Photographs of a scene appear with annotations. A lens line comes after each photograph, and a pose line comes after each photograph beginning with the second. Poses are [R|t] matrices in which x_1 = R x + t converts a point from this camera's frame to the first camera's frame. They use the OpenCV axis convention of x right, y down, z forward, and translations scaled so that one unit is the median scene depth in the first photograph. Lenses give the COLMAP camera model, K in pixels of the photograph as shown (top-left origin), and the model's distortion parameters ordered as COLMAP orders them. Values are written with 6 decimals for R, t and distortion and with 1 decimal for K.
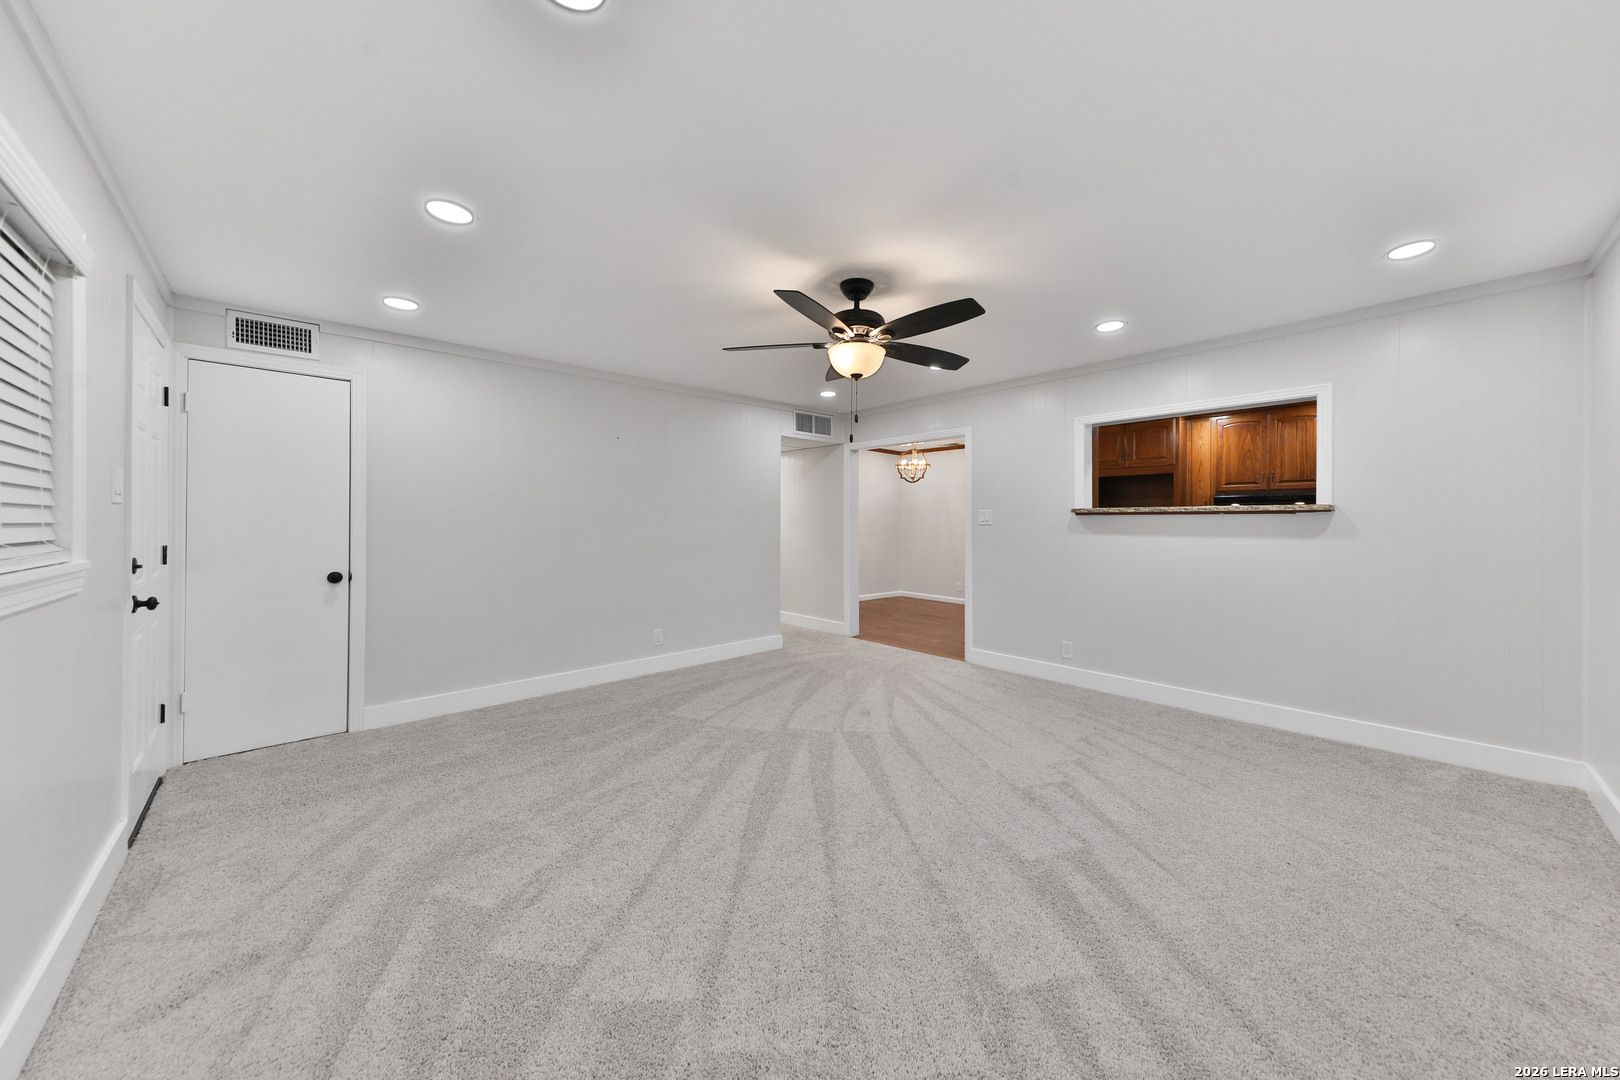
lens RADIAL K [[559.3, 0, 831.8], [0, 559.3, 530.7], [0, 0, 1]] dist [0.016929, 0.000030]
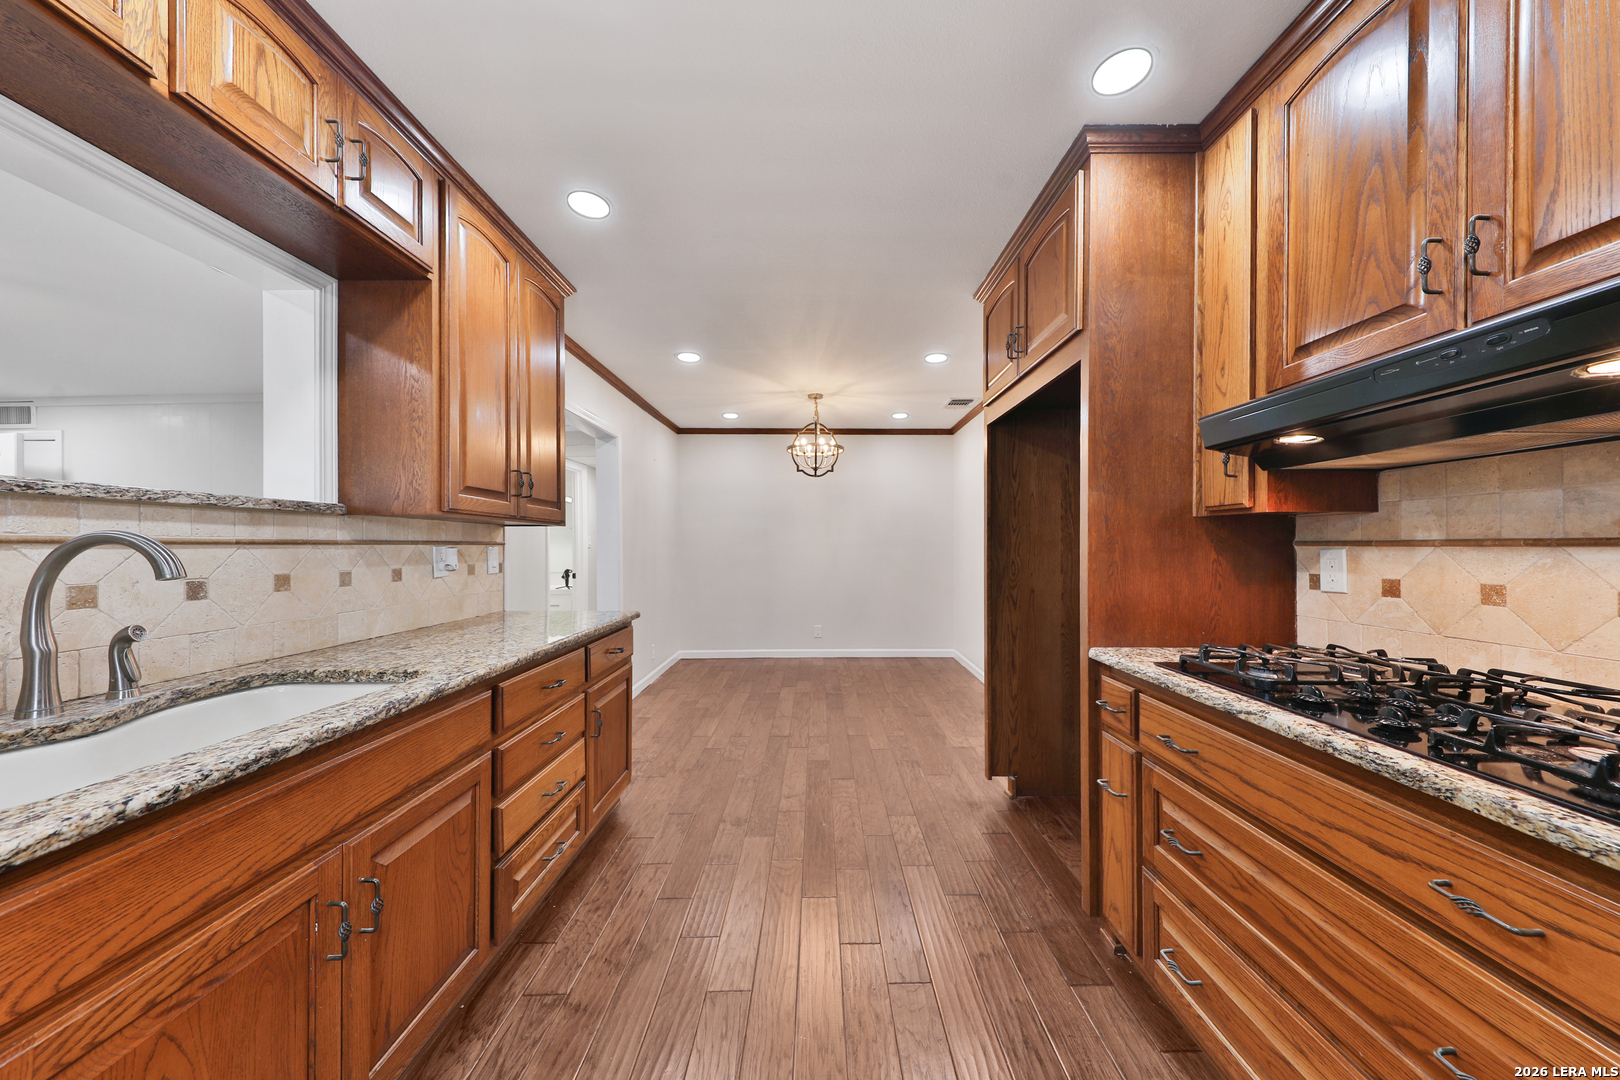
lens RADIAL K [[551.4, 0, 821.8], [0, 551.4, 545.0], [0, 0, 1]] dist [0.017797, -0.005773]
pose [[0.722729, -0.008179, -0.691083, 0.712254], [0.005181, 0.999966, -0.006417, -0.007227], [0.691112, 0.001057, 0.722747, 0.707966]]
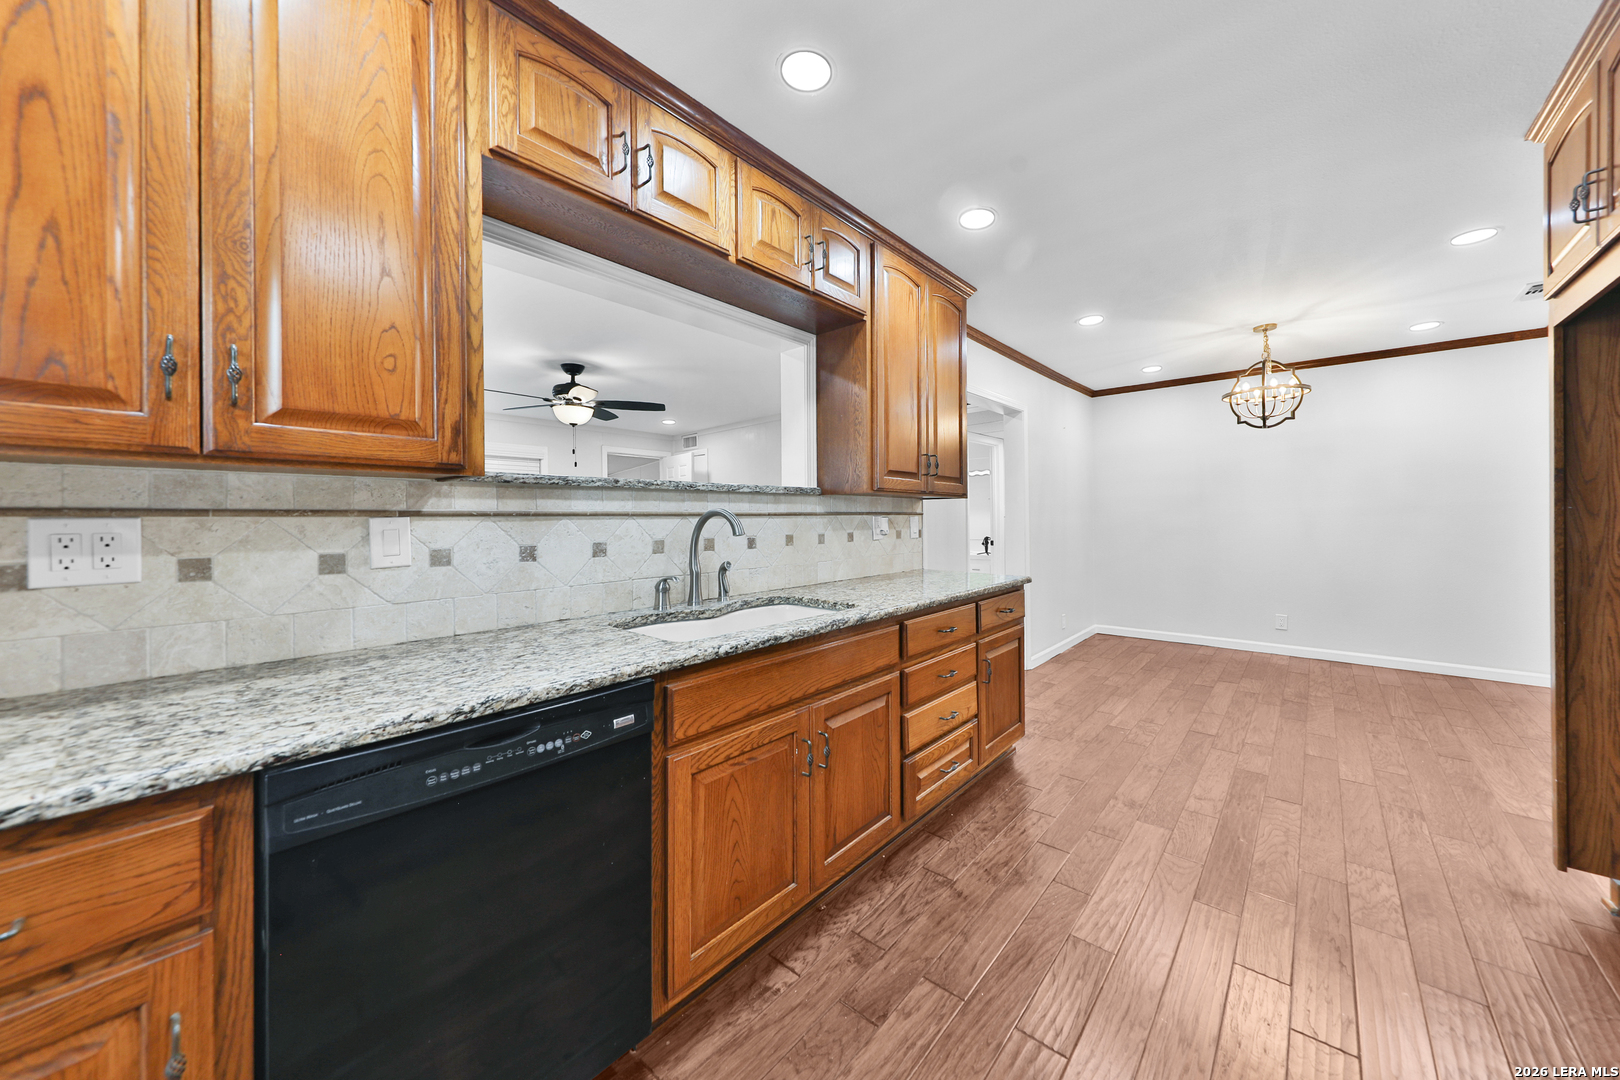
lens RADIAL K [[564.6, 0, 842.8], [0, 564.6, 517.4], [0, 0, 1]] dist [0.009889, -0.000232]
pose [[0.102481, -0.005454, -0.994720, 0.760726], [0.006402, 0.999968, -0.004823, -0.006892], [0.994714, -0.005874, 0.102512, 0.718649]]
